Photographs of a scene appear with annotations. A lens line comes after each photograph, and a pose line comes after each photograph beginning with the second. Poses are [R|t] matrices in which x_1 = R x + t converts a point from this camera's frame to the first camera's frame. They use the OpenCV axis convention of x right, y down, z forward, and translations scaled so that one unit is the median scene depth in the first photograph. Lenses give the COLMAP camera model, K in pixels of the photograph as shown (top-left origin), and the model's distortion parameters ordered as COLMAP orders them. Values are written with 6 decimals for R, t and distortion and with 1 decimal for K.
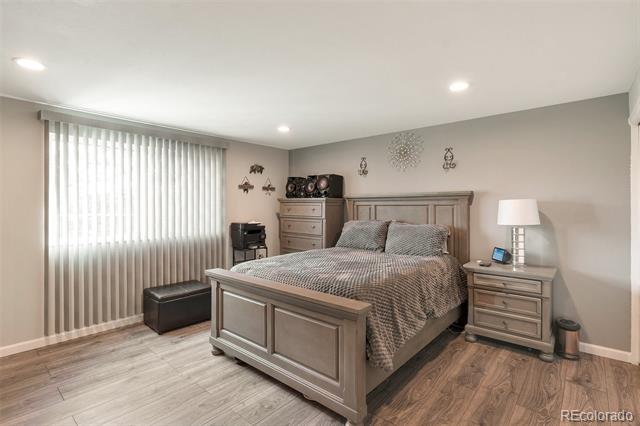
lens RADIAL K [[309.8, 0, 321.6], [0, 309.8, 211.1], [0, 0, 1]] dist [-0.000400, 0.000056]
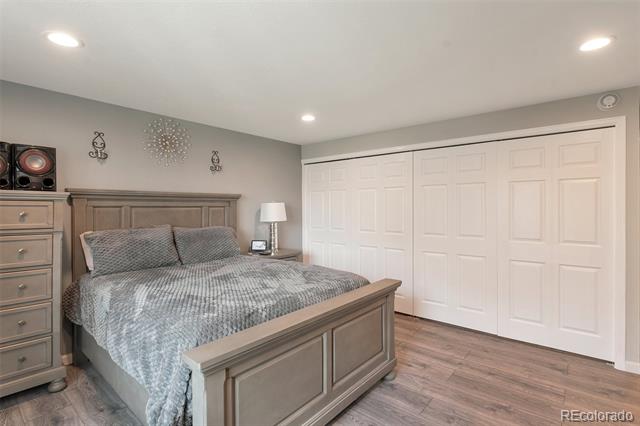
lens RADIAL K [[309.8, 0, 322.2], [0, 309.8, 210.6], [0, 0, 1]] dist [-0.000400, 0.000056]
pose [[0.007758, -0.017179, 0.999822, -0.688770], [0.009985, 0.999804, 0.017101, -0.021895], [-0.999920, 0.009851, 0.007928, 0.712967]]
